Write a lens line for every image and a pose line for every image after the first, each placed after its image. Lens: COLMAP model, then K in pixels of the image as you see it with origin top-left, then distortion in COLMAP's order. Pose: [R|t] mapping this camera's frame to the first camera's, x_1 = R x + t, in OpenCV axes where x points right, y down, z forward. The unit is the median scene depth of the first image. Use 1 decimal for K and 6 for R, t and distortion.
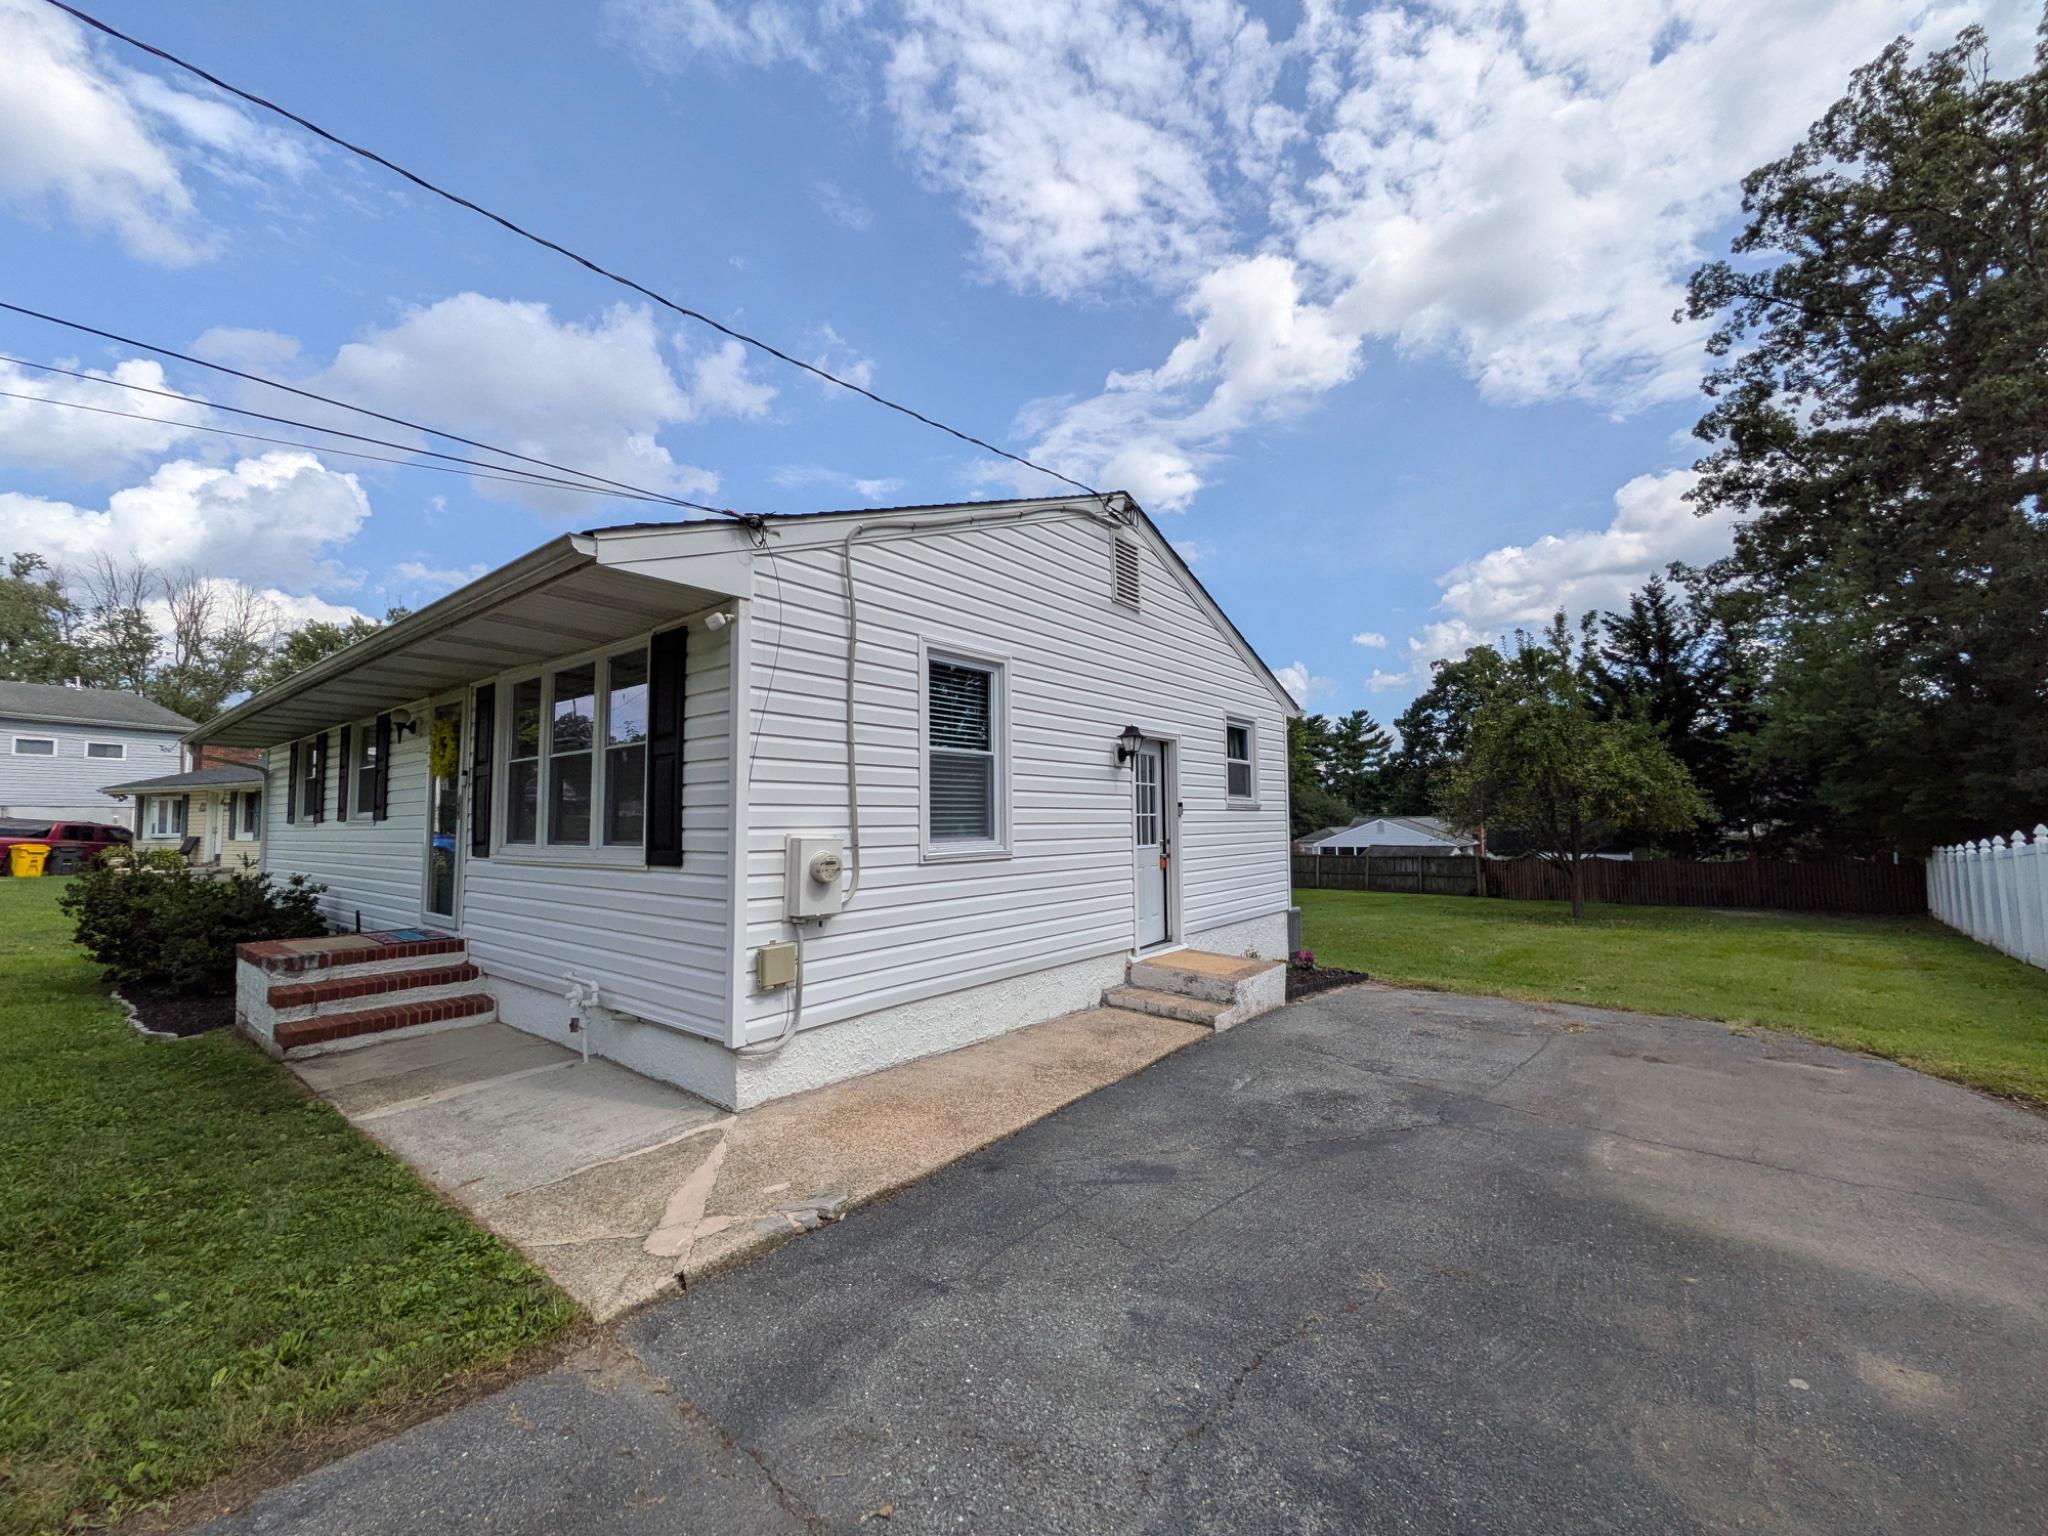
lens RADIAL K [[811.8, 0, 1024.0], [0, 811.8, 768.0], [0, 0, 1]] dist [0.006254, -0.000138]
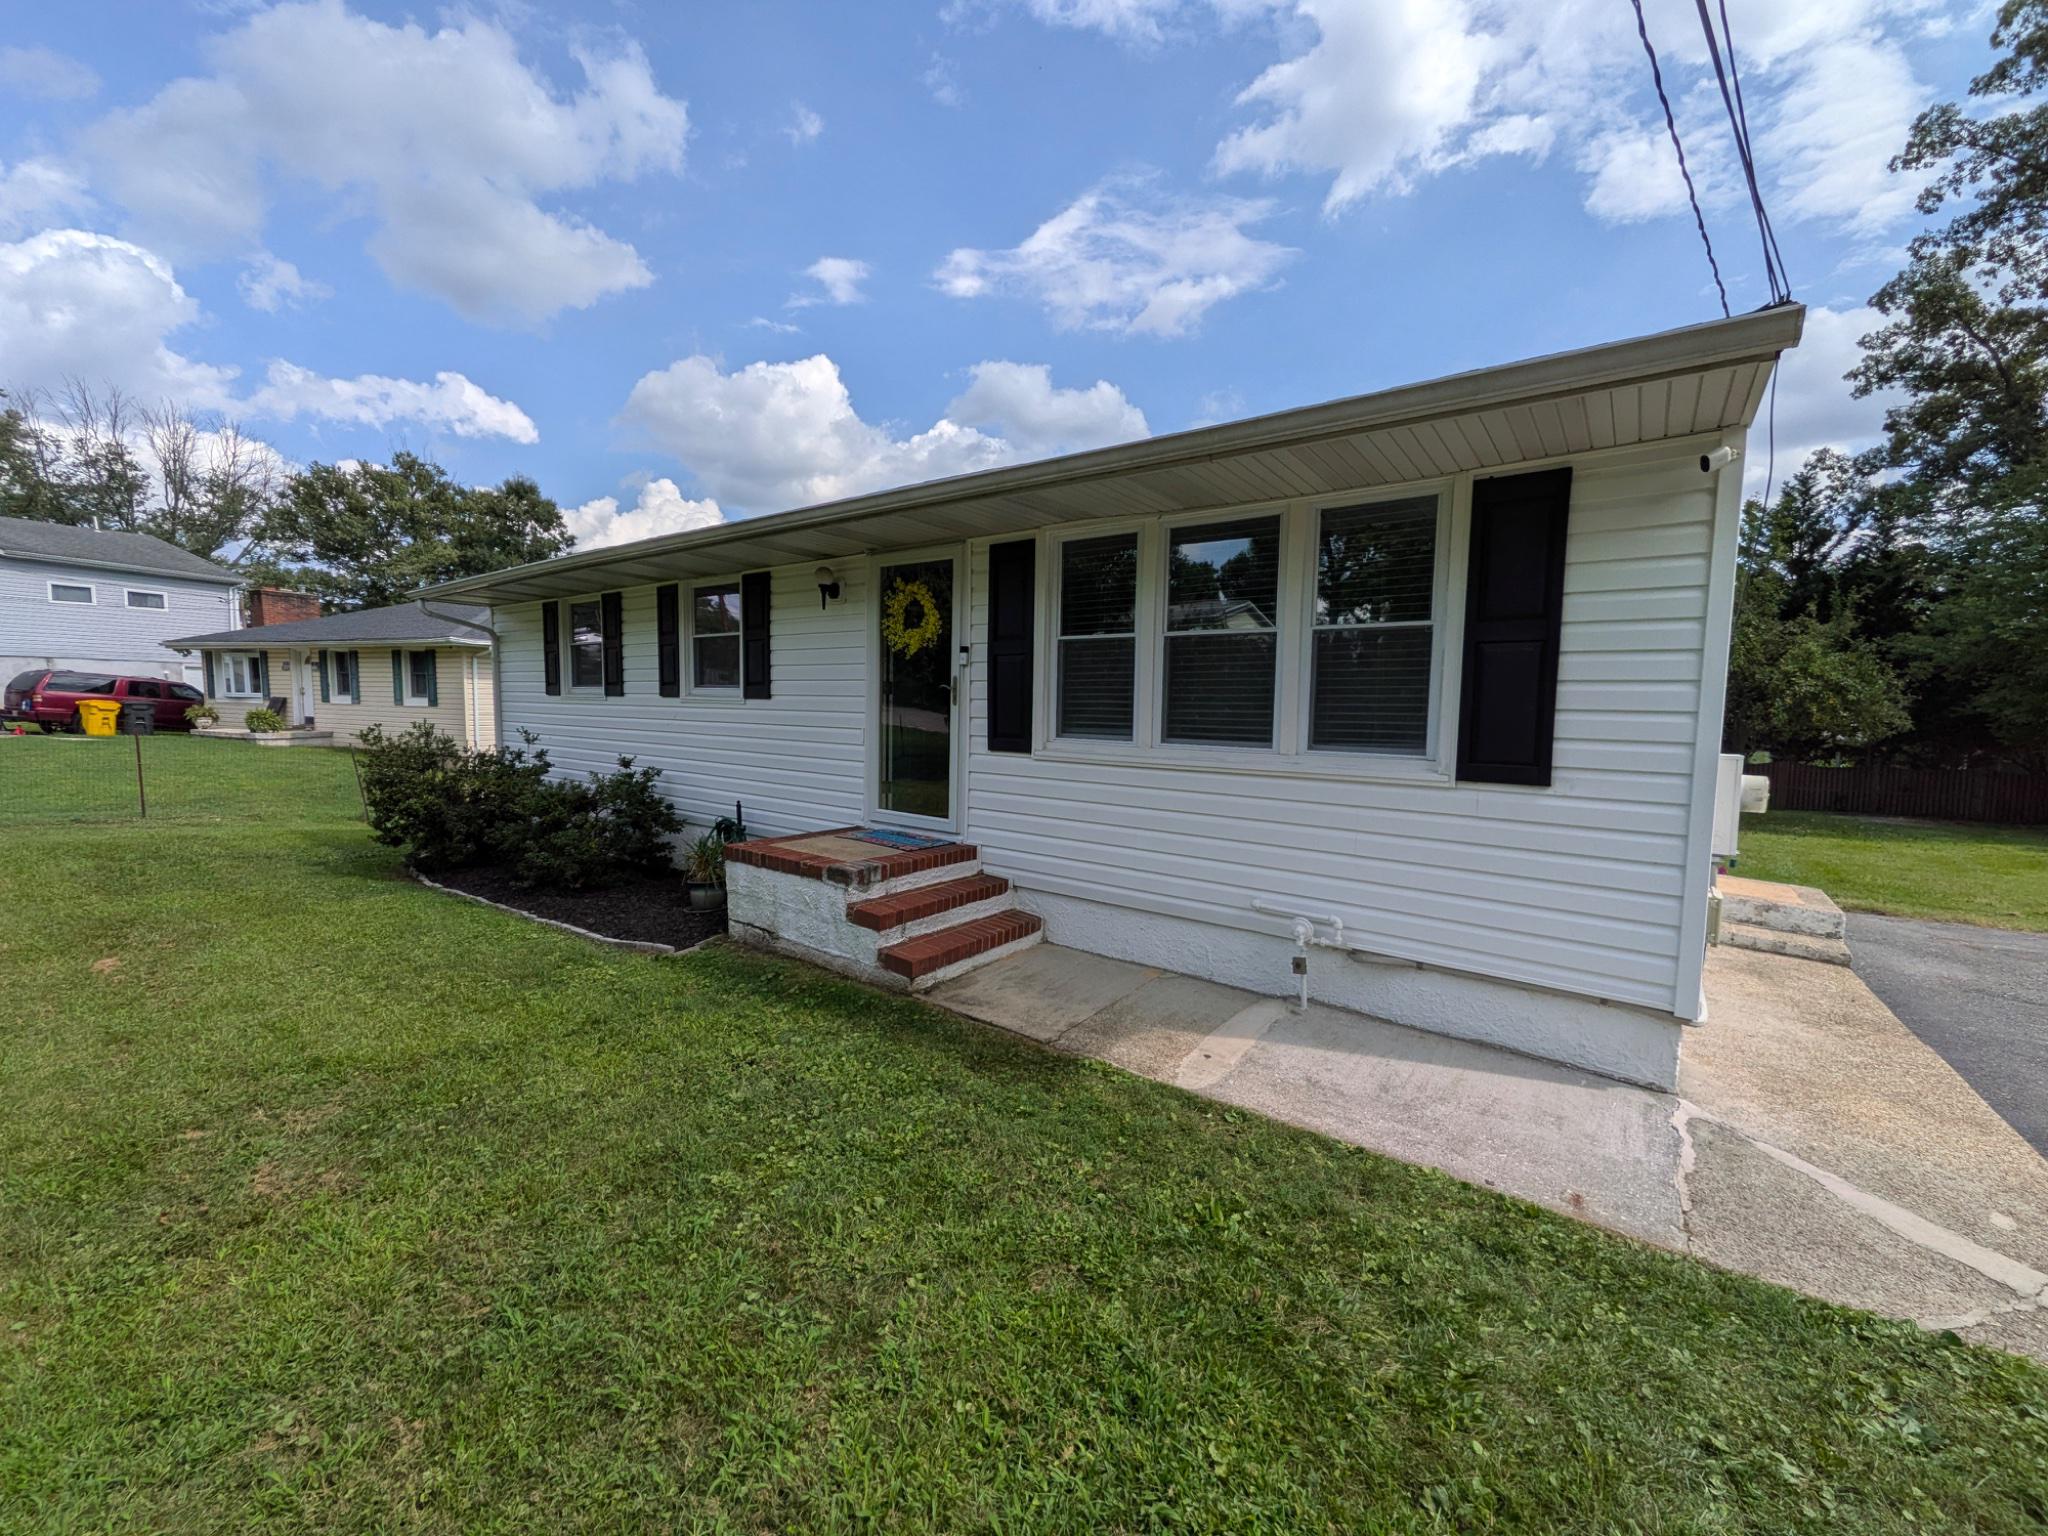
lens RADIAL K [[800.8, 0, 992.1], [0, 800.8, 764.1], [0, 0, 1]] dist [0.023442, -0.011126]
pose [[0.999332, 0.026696, 0.024955, -0.205723], [-0.030038, 0.988992, 0.144889, 0.000587], [-0.020813, -0.145542, 0.989133, 0.051421]]
